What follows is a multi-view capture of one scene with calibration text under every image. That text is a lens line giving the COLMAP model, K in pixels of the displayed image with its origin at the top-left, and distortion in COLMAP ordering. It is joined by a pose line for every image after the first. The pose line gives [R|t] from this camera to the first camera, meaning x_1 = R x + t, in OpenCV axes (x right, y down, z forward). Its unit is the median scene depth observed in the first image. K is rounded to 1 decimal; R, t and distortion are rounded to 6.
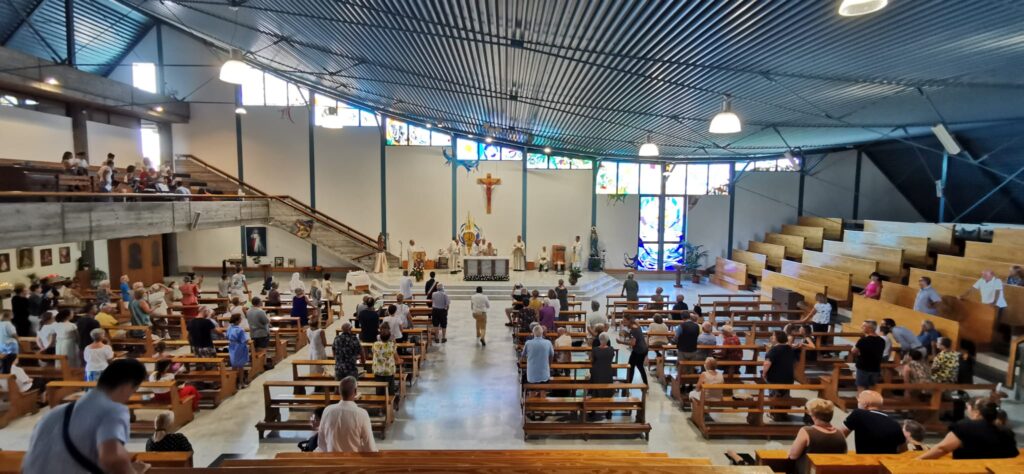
lens RADIAL K [[485.1, 0, 512.0], [0, 485.1, 237.0], [0, 0, 1]] dist [0.001766, 0.000492]
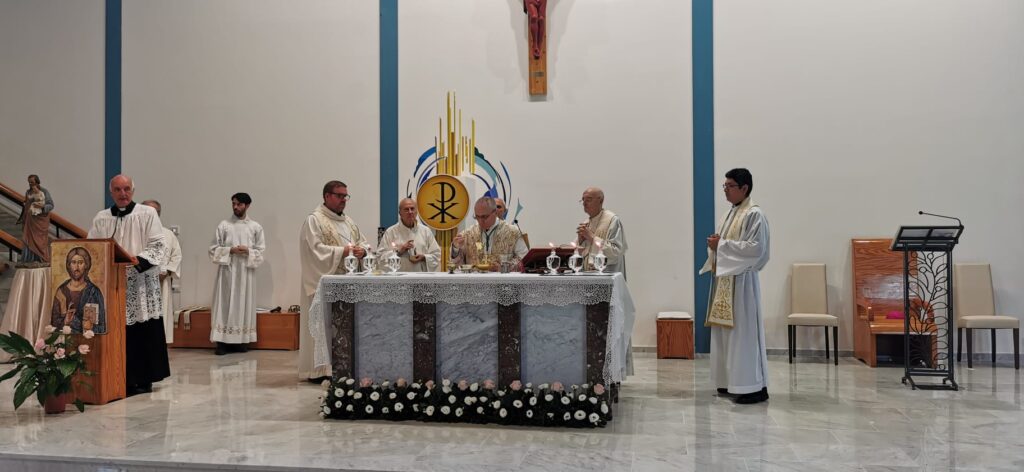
lens RADIAL K [[807.8, 0, 512.0], [0, 807.8, 236.0], [0, 0, 1]] dist [0.027187, 0.000579]
pose [[0.977590, -0.016103, -0.209901, 0.016731], [-0.005166, 0.994935, -0.100390, 0.050408], [0.210455, 0.099225, 0.972555, 0.647965]]
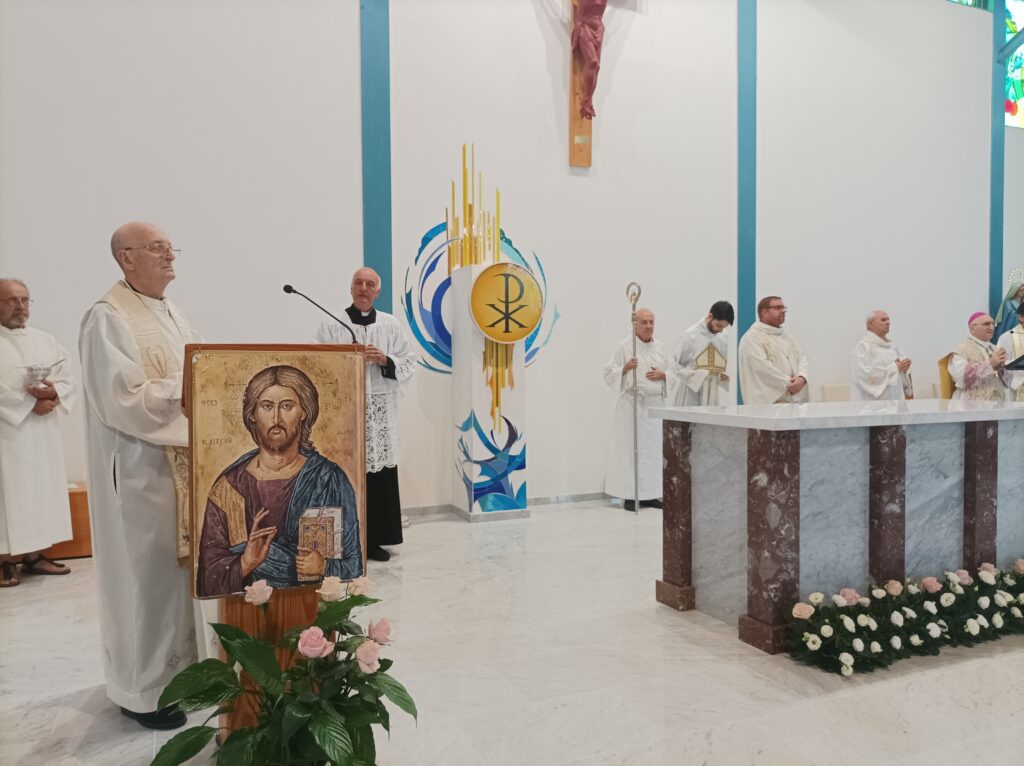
lens RADIAL K [[770.7, 0, 495.0], [0, 770.7, 384.5], [0, 0, 1]] dist [0.026790, -0.028184]
pose [[0.917028, -0.021337, 0.398252, -0.181678], [0.046215, 0.997526, -0.052972, 0.037438], [-0.396136, 0.066982, 0.915745, 0.771949]]
